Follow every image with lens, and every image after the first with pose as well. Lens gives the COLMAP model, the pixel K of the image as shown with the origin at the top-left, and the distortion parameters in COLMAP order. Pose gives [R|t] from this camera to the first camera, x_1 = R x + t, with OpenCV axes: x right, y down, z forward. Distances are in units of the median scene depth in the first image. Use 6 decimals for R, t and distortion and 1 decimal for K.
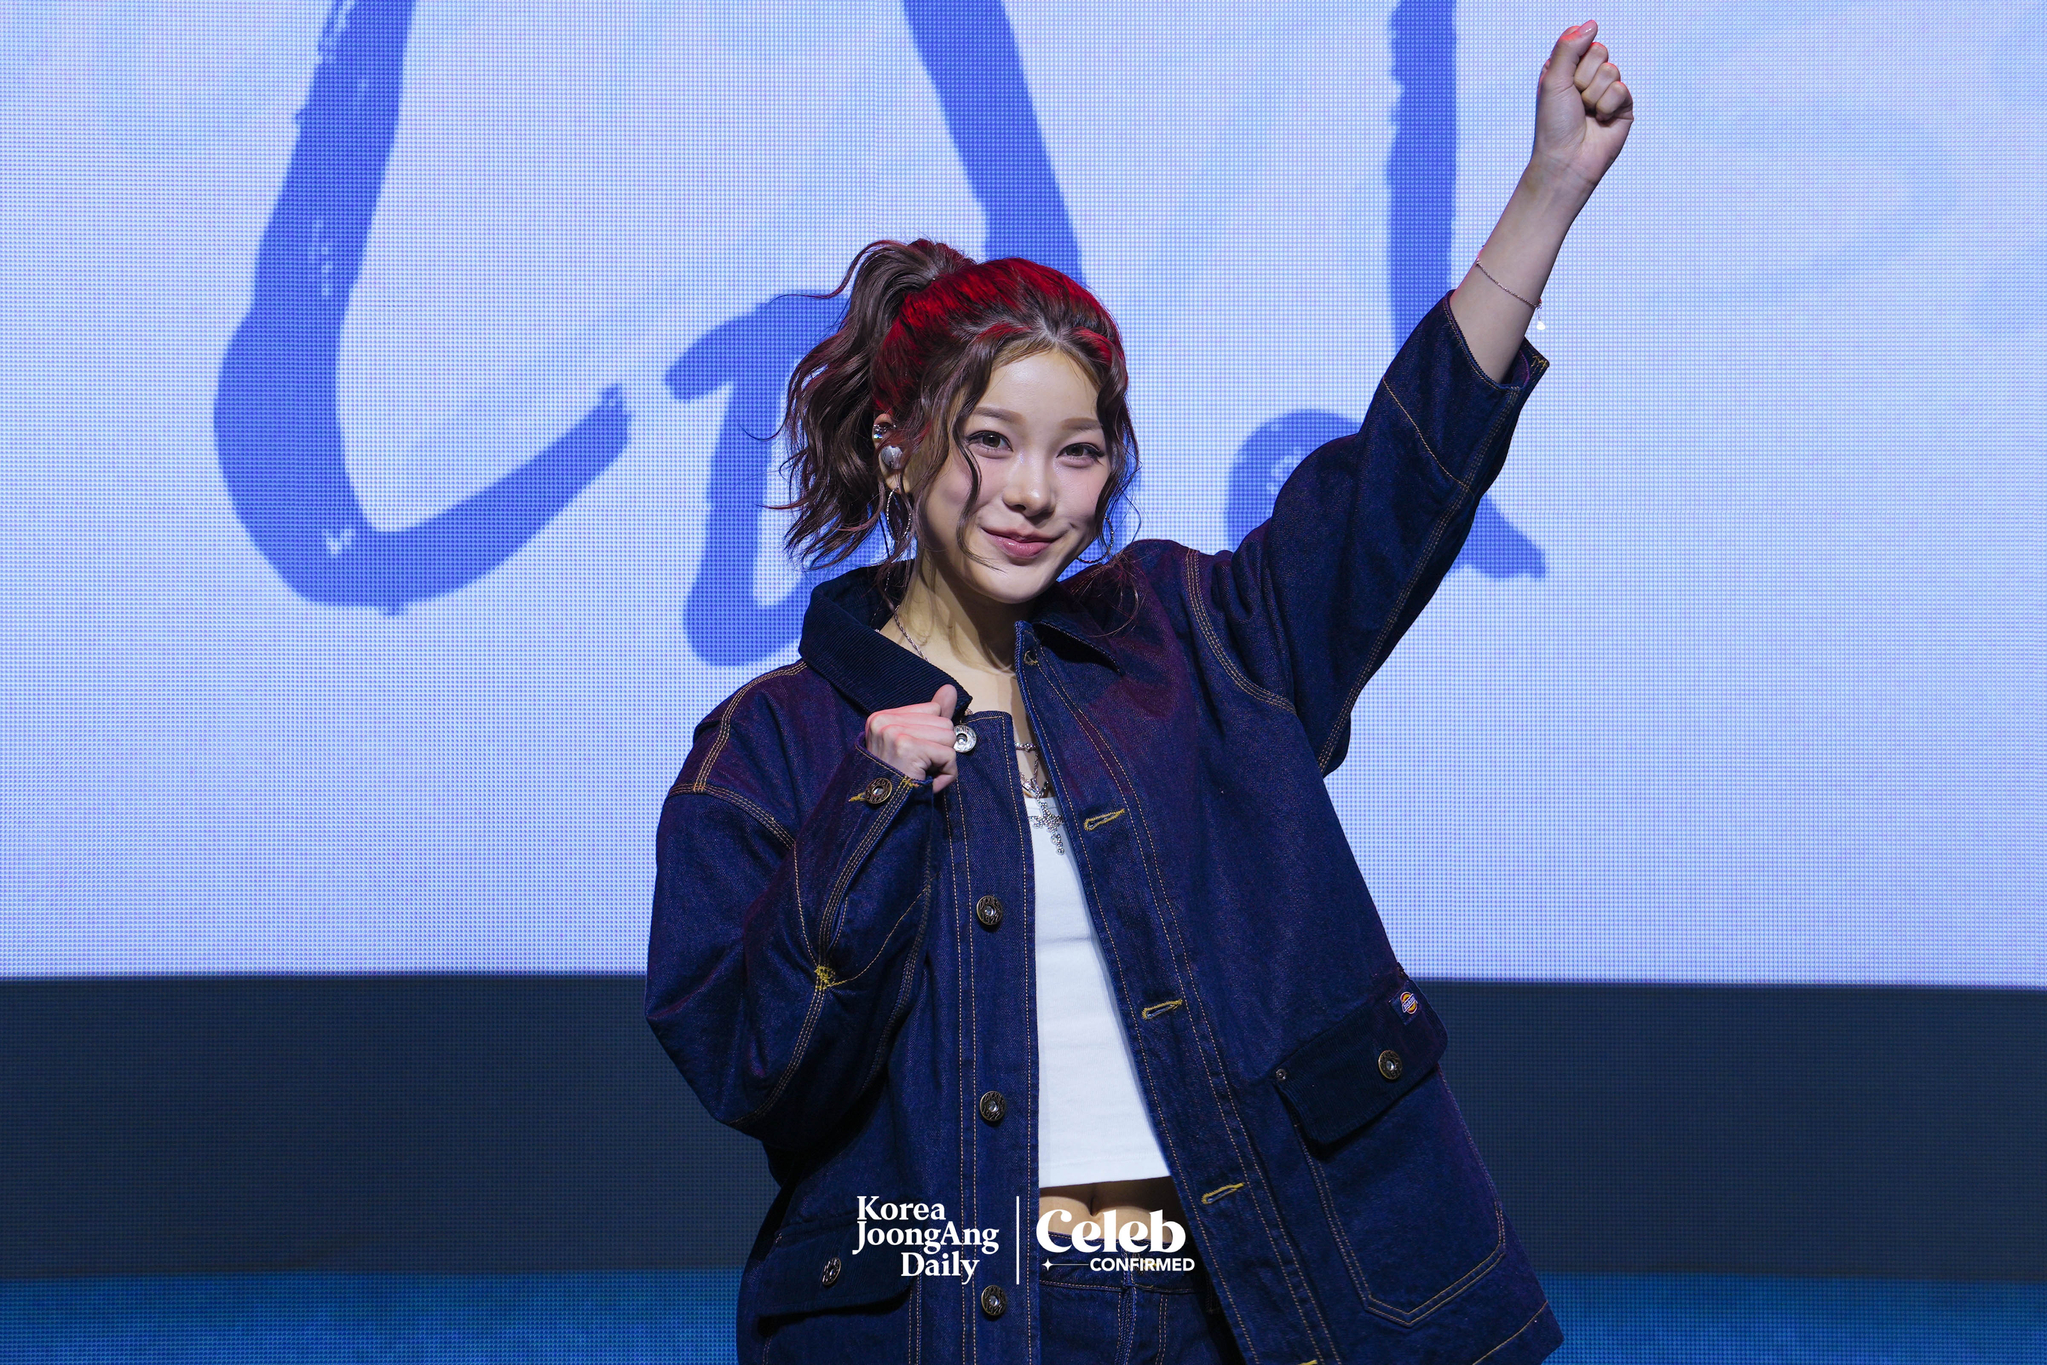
lens RADIAL K [[11742.5, 0, 1005.3], [0, 11742.5, 690.0], [0, 0, 1]] dist [0.707386, 0.000000]
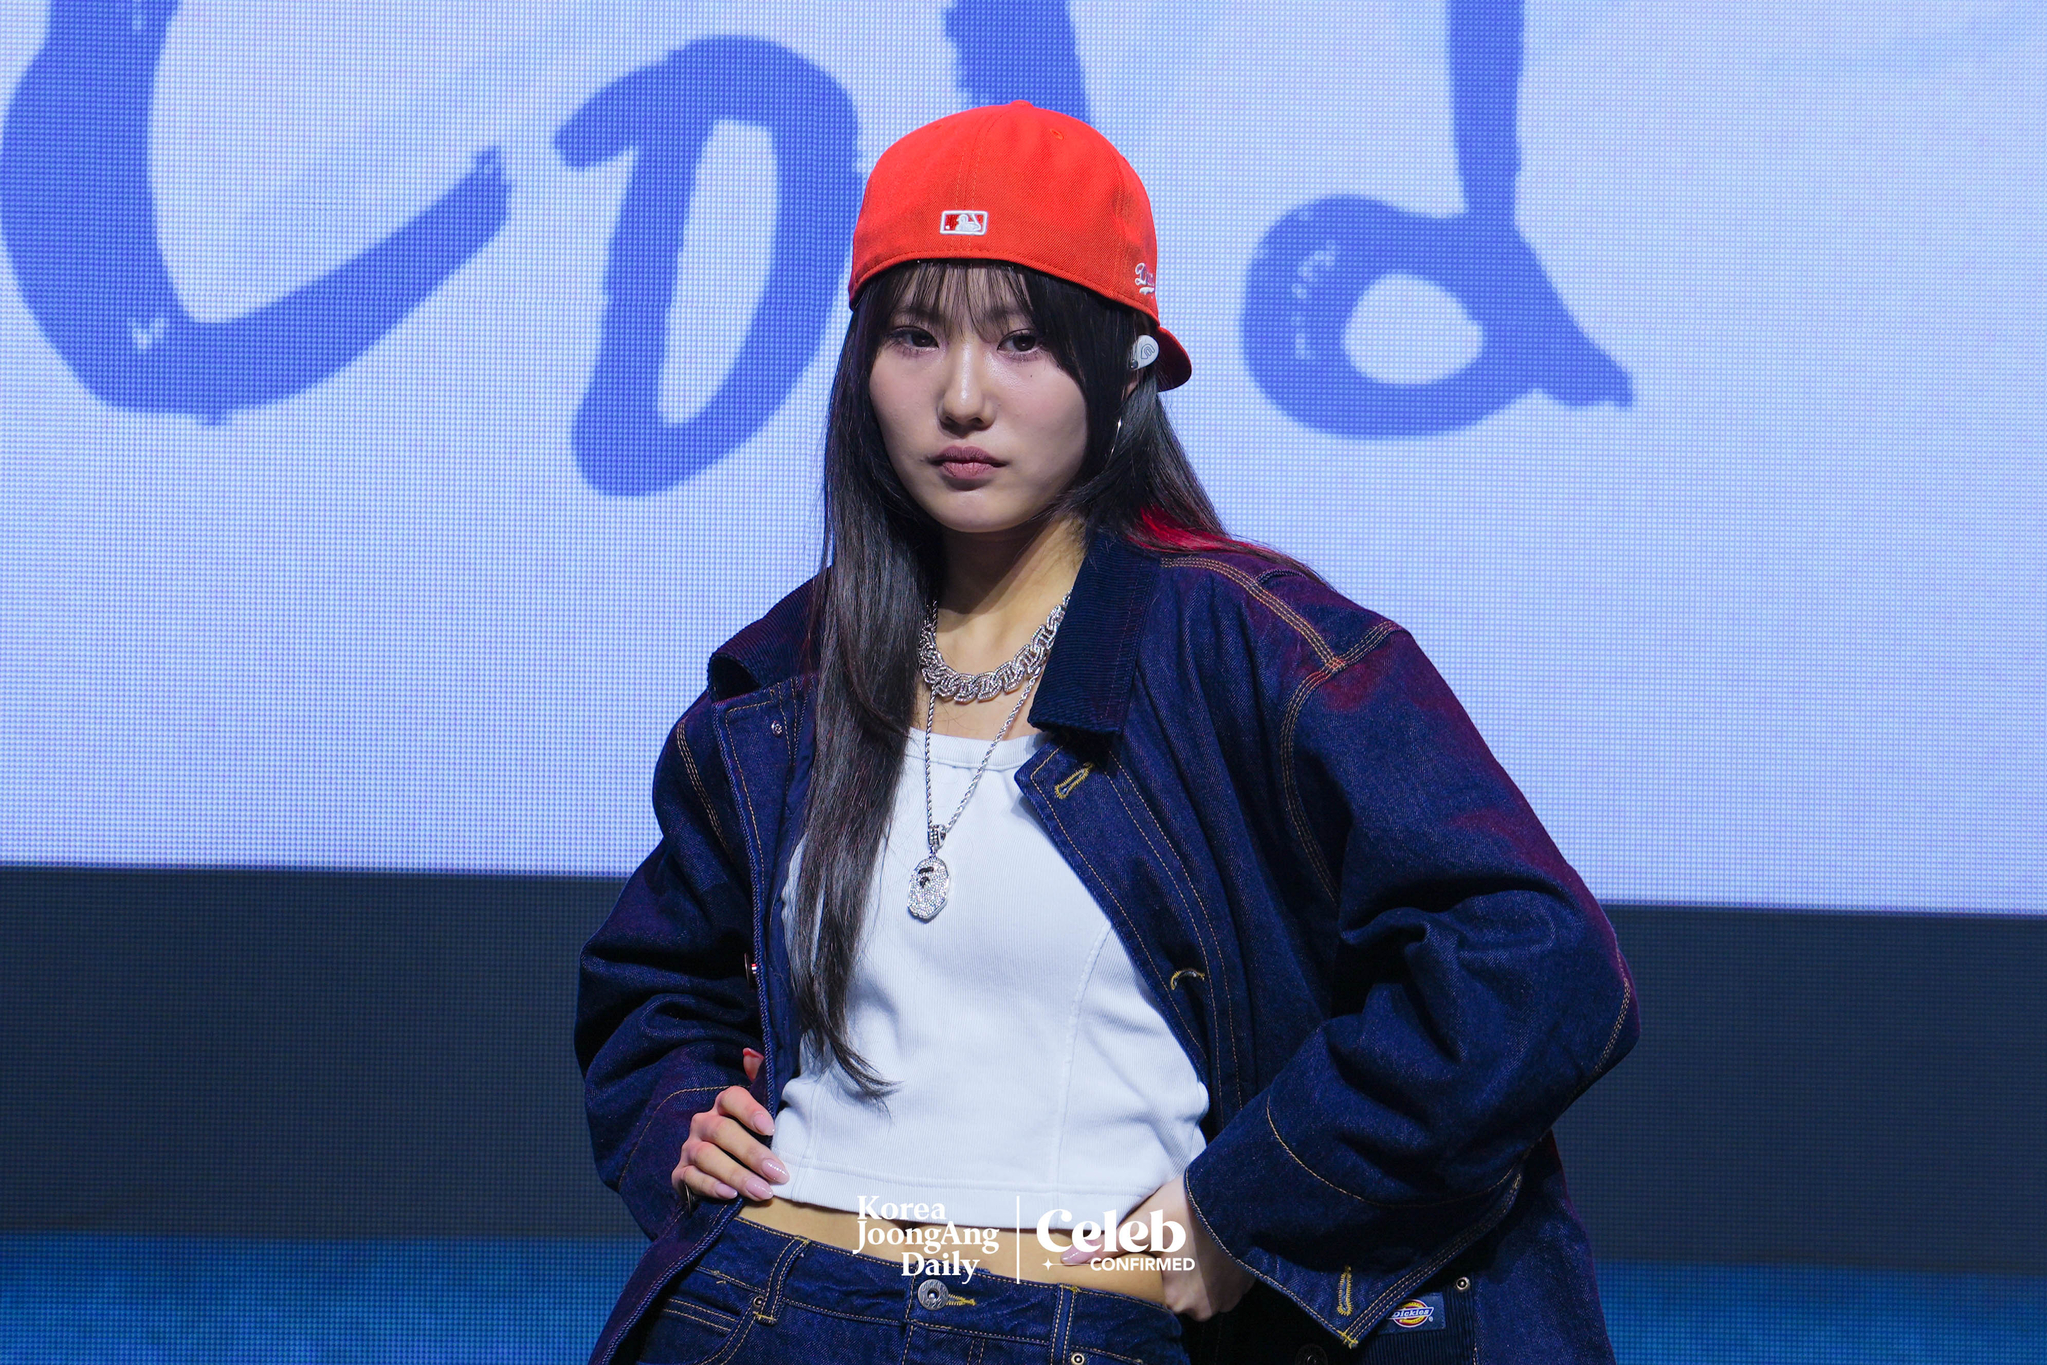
lens RADIAL K [[11674.5, 0, 1016.7], [0, 11674.5, 668.2], [0, 0, 1]] dist [0.589630, 0.000000]
pose [[0.999762, 0.018962, 0.010767, -0.005014], [-0.018961, 0.999820, -0.000181, 0.009466], [-0.010768, -0.000023, 0.999942, 0.191602]]
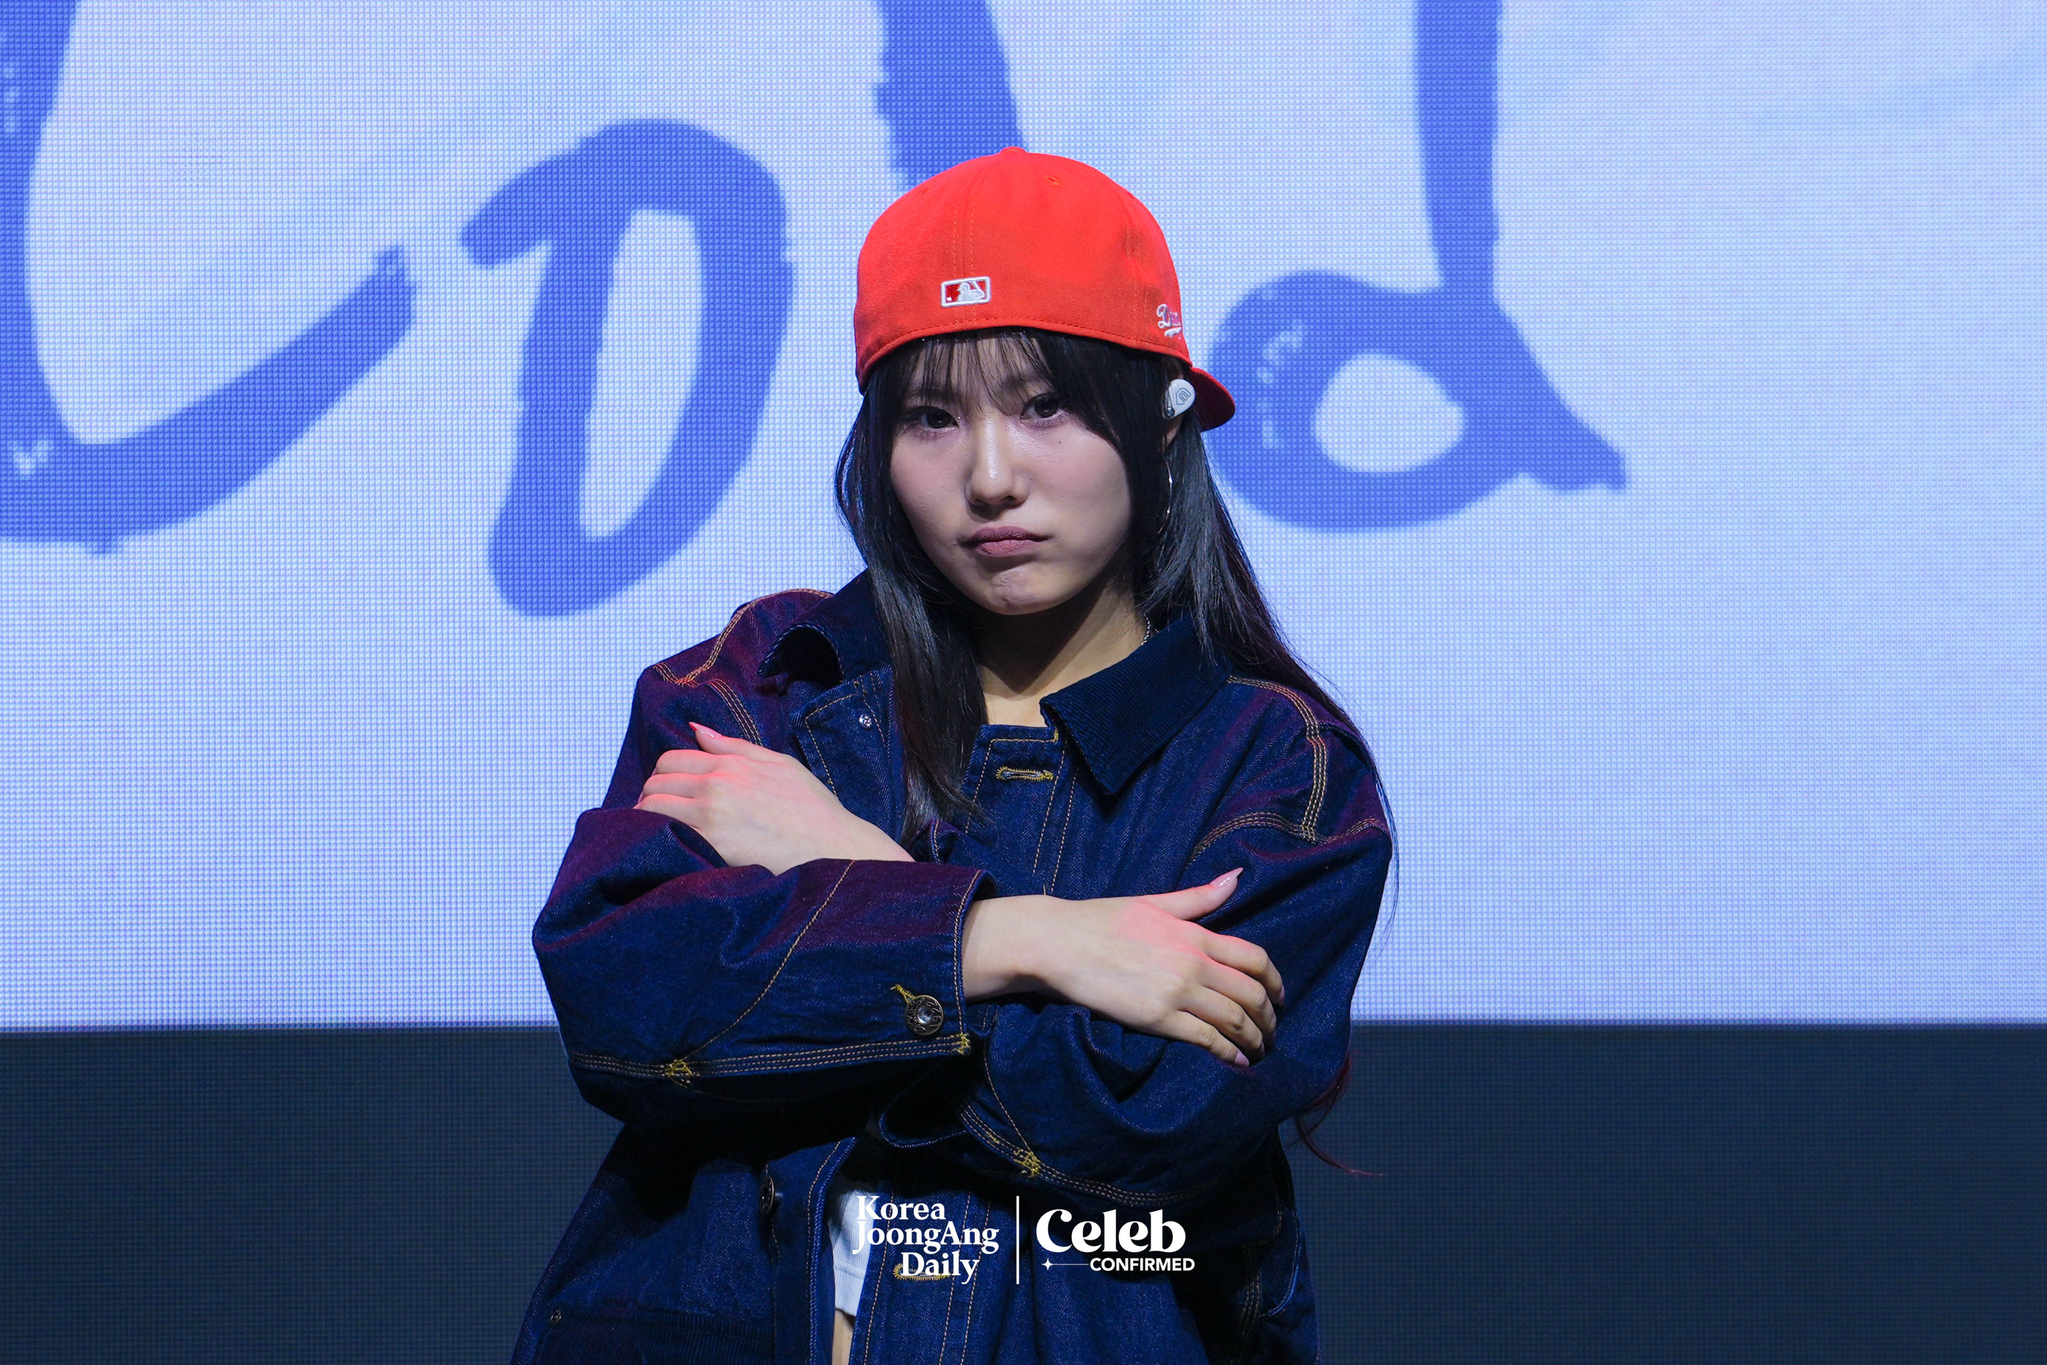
lens RADIAL K [[11674.5, 0, 1005.7], [0, 11674.5, 631.7], [0, 0, 1]] dist [0.589630, 0.000000]
pose [[0.999937, -0.009841, 0.005315, 0.001873], [0.009885, 0.999917, -0.008235, 0.005404], [-0.005233, 0.008287, 0.999952, 0.247108]]
